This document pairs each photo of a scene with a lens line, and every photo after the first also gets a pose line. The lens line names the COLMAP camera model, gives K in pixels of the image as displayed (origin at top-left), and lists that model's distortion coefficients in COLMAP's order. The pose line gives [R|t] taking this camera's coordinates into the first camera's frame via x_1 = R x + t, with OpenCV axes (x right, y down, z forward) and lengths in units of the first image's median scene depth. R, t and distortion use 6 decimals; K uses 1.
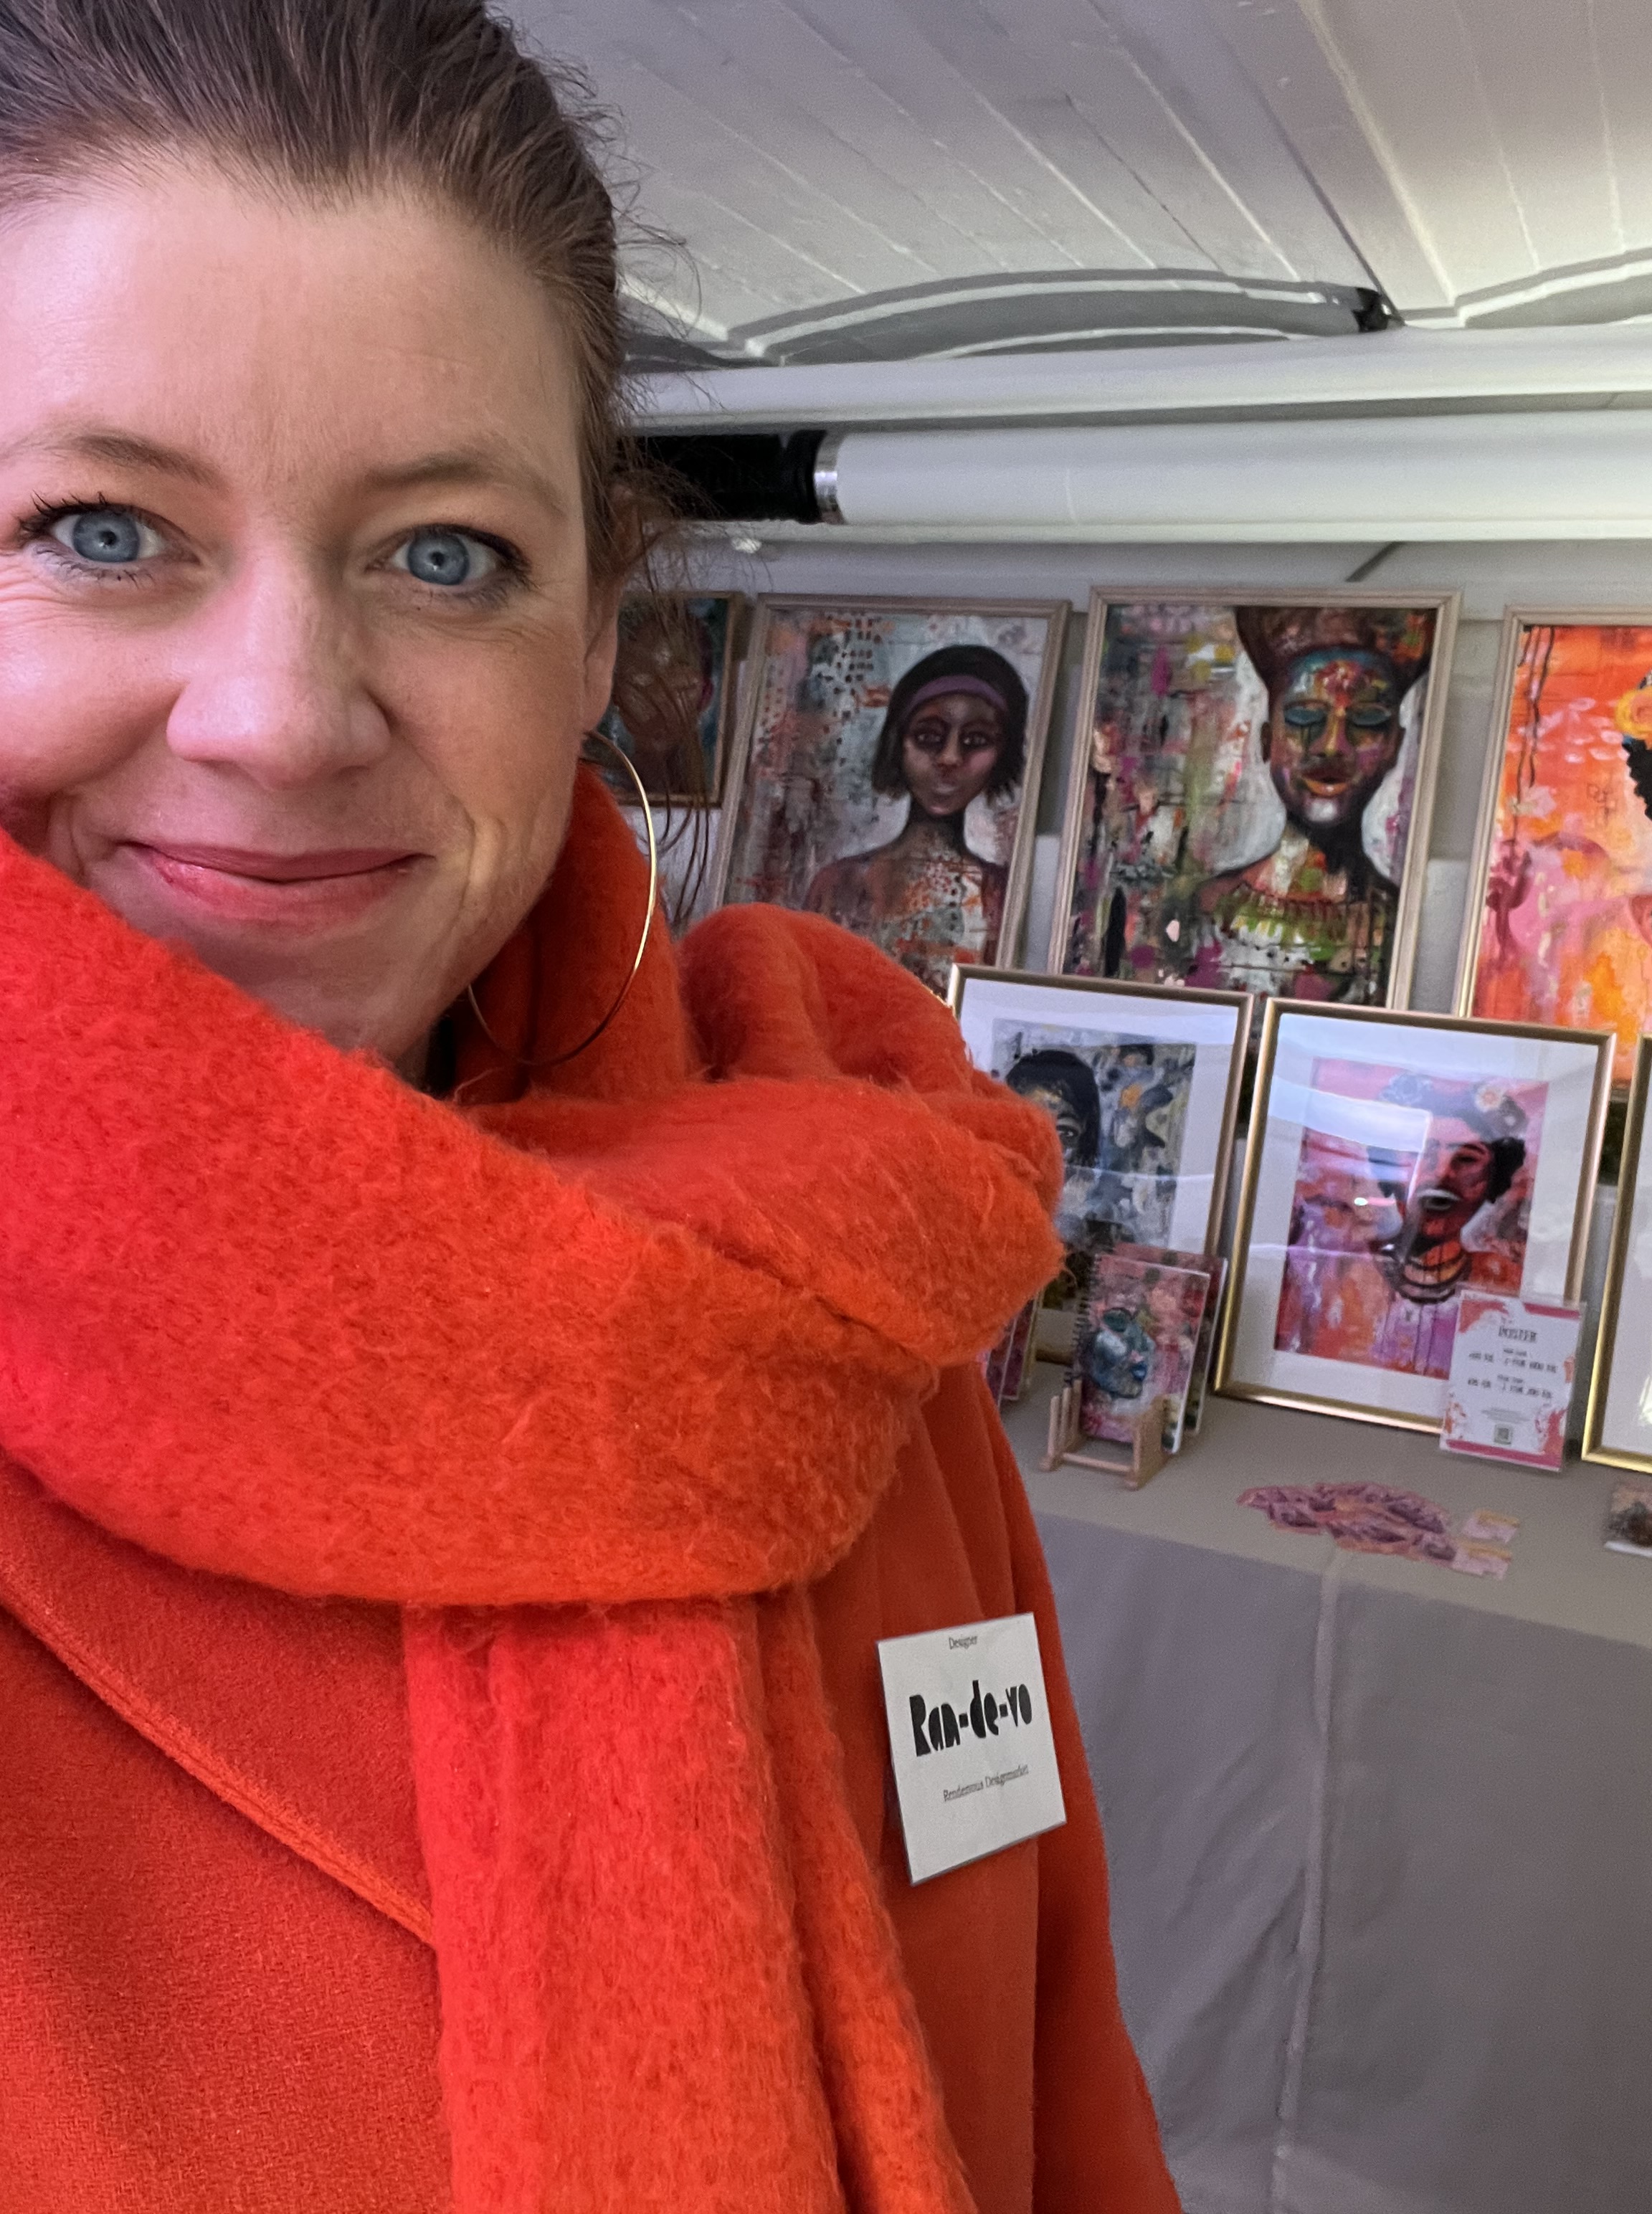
lens RADIAL K [[1929.7, 0, 824.6], [0, 1929.7, 1106.1], [0, 0, 1]] dist [0.002079, -0.003359]
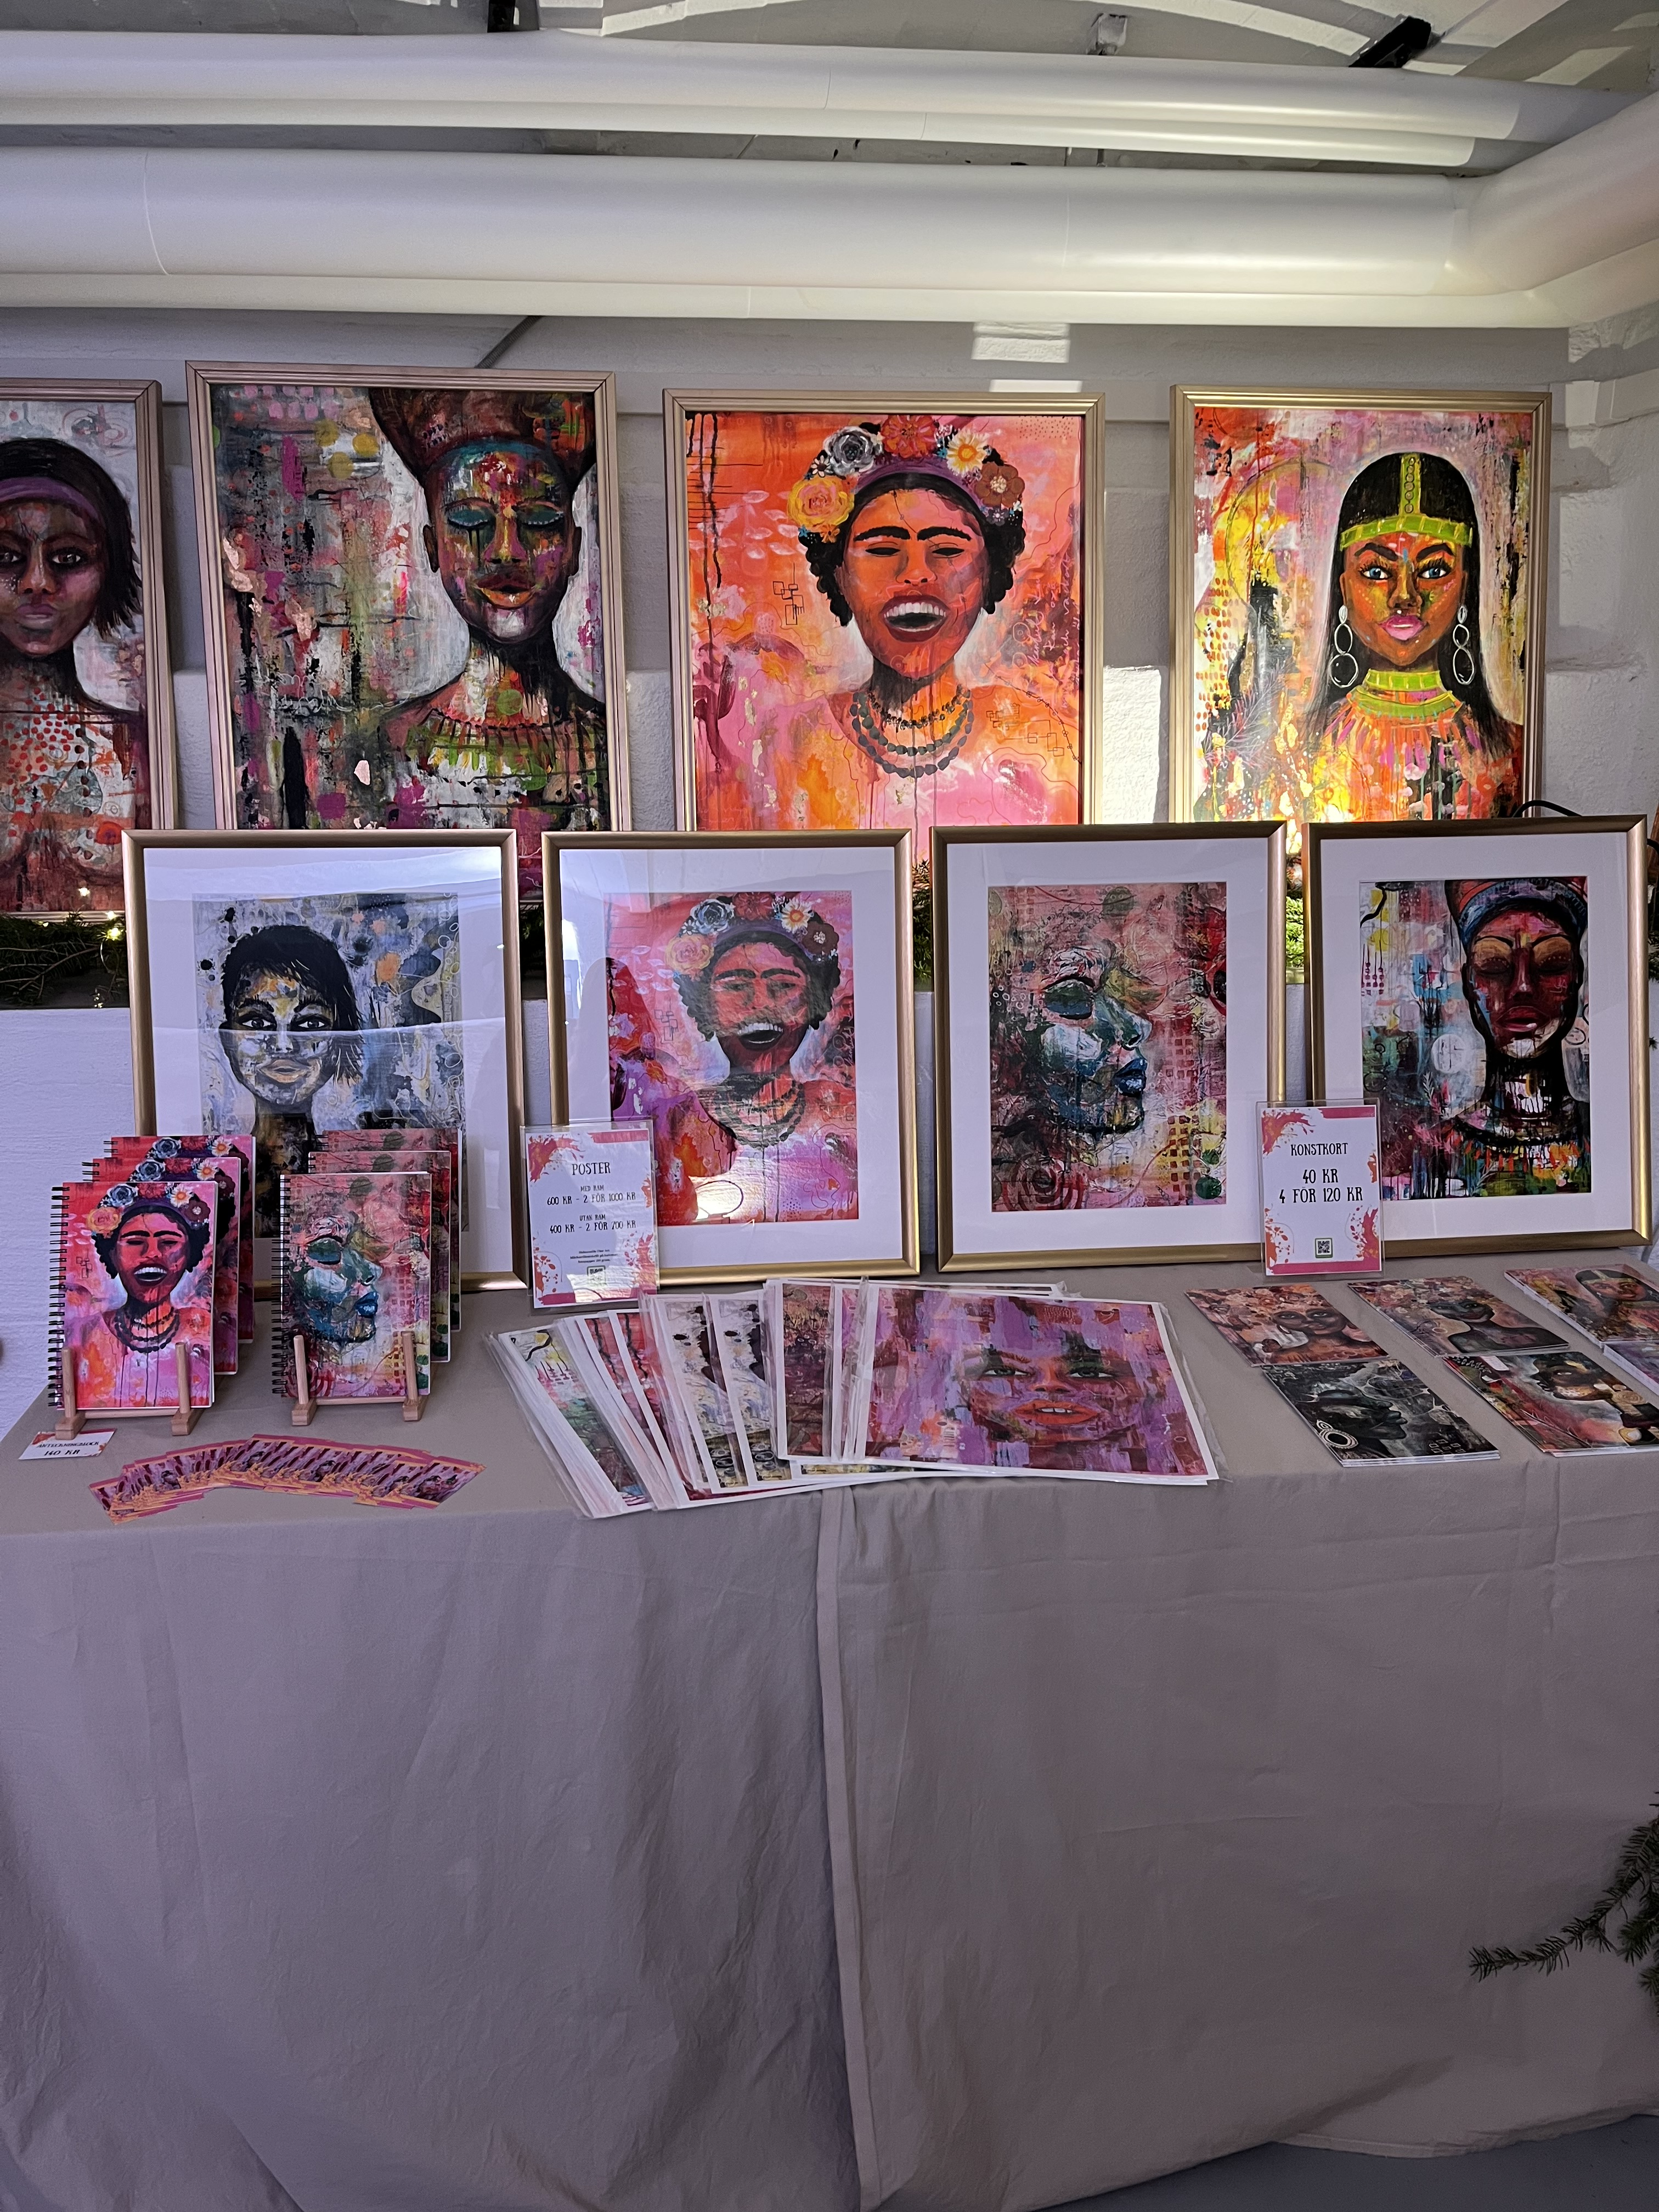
lens RADIAL K [[1656.0, 0, 834.4], [0, 1656.0, 1106.9], [0, 0, 1]] dist [0.025731, -0.017008]
pose [[0.855437, -0.183240, 0.484407, -0.030252], [0.135369, 0.981912, 0.132380, -0.012905], [-0.499902, -0.047669, 0.864769, 0.236609]]
